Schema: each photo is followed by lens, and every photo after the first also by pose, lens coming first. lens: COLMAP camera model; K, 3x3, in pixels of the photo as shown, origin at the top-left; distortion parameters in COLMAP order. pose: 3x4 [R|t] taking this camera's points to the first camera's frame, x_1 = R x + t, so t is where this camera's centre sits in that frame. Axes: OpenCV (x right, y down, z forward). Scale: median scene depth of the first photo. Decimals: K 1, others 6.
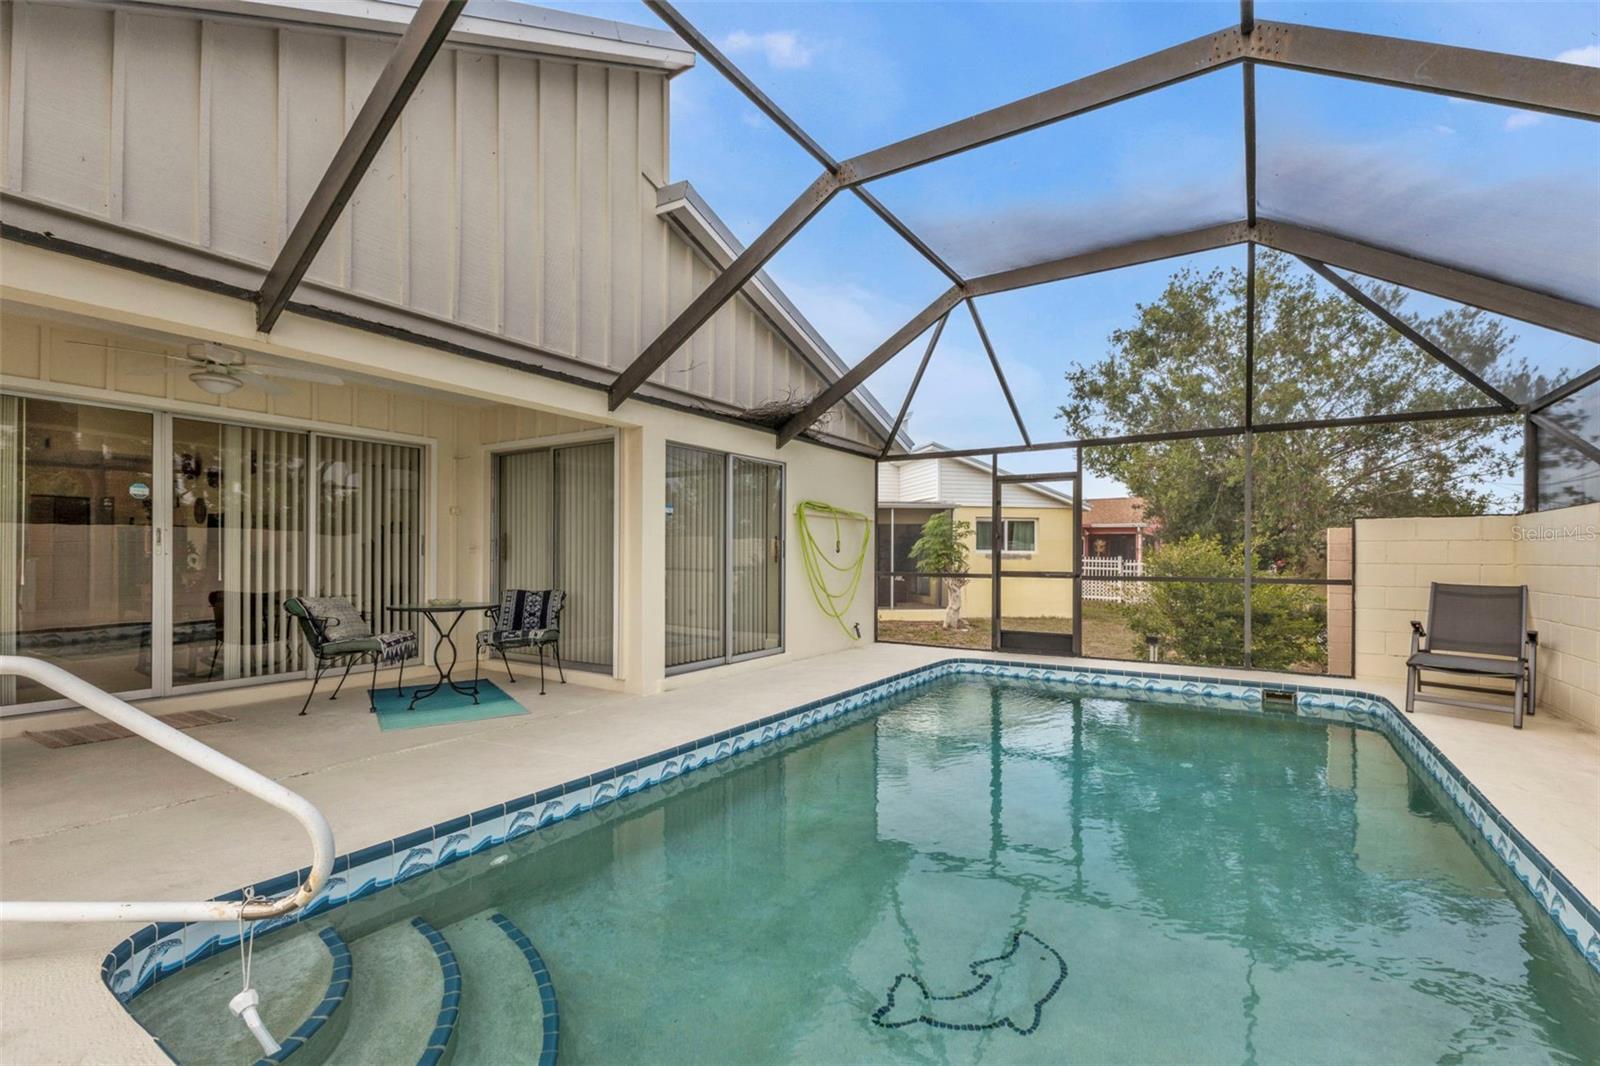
lens RADIAL K [[693.2, 0, 794.2], [0, 693.2, 559.8], [0, 0, 1]] dist [0.003514, -0.000793]
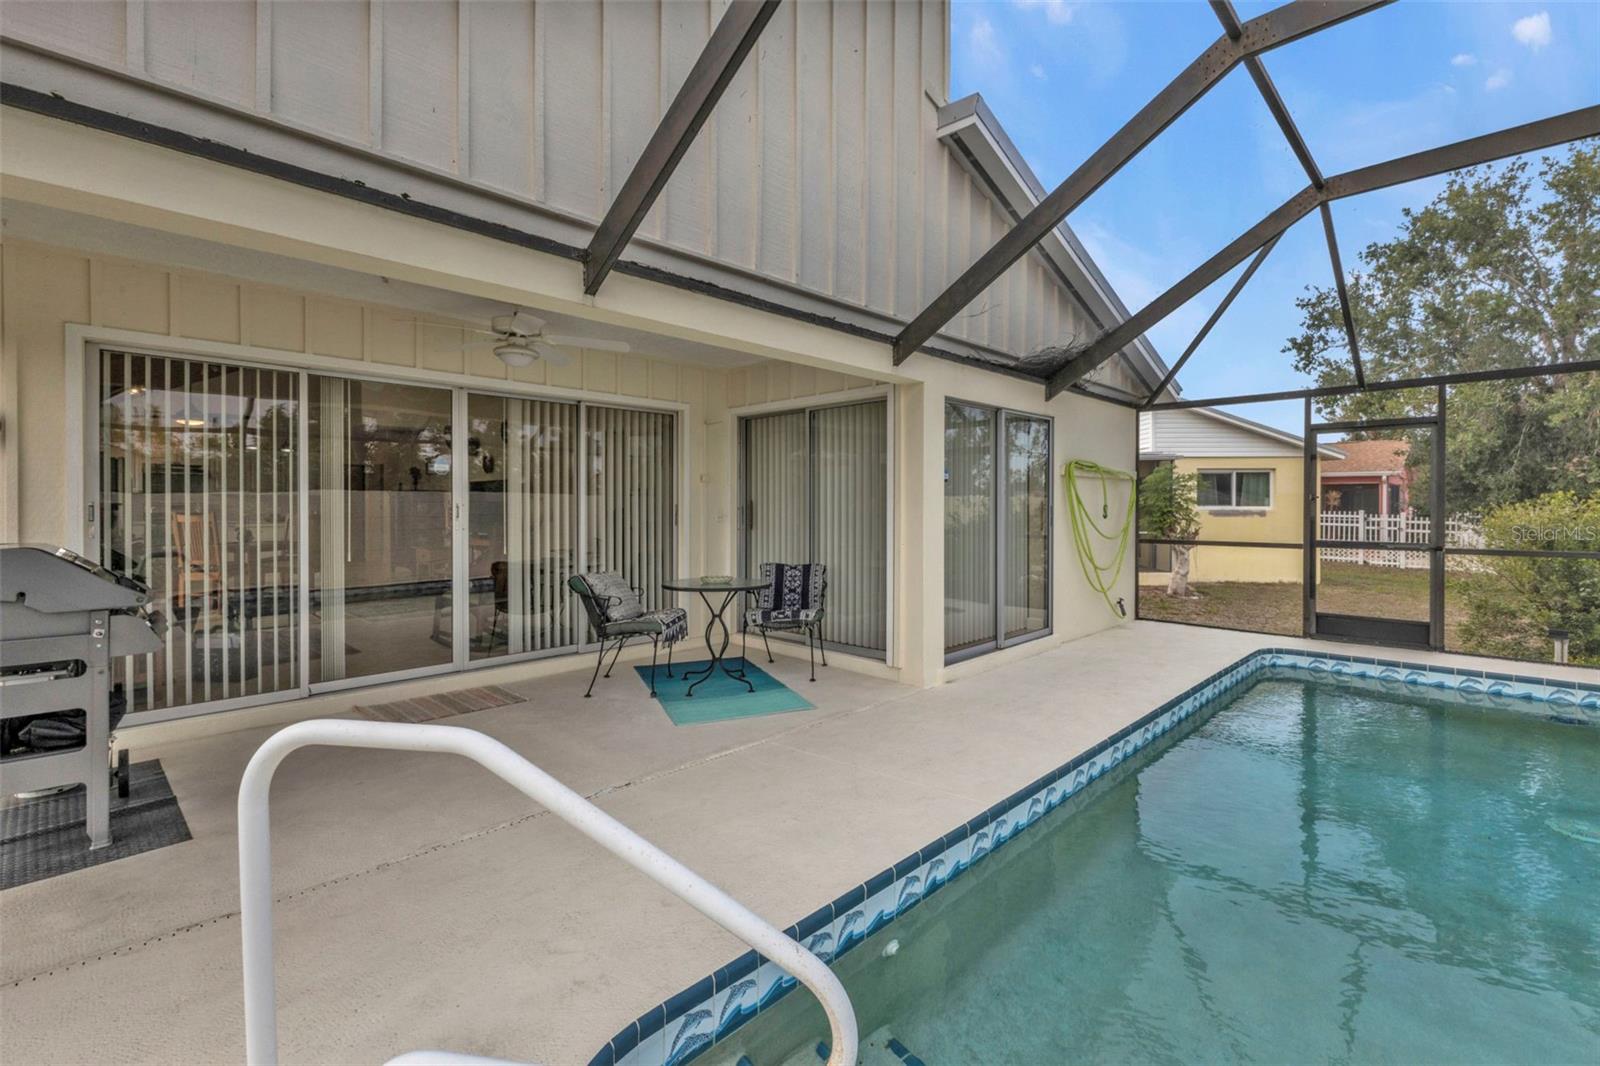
lens RADIAL K [[693.2, 0, 802.8], [0, 693.2, 519.2], [0, 0, 1]] dist [0.003514, -0.000793]
pose [[0.976803, 0.000738, -0.214140, -0.168144], [0.001421, 0.999950, 0.009925, -0.025852], [0.214137, -0.009999, 0.976752, 0.100576]]
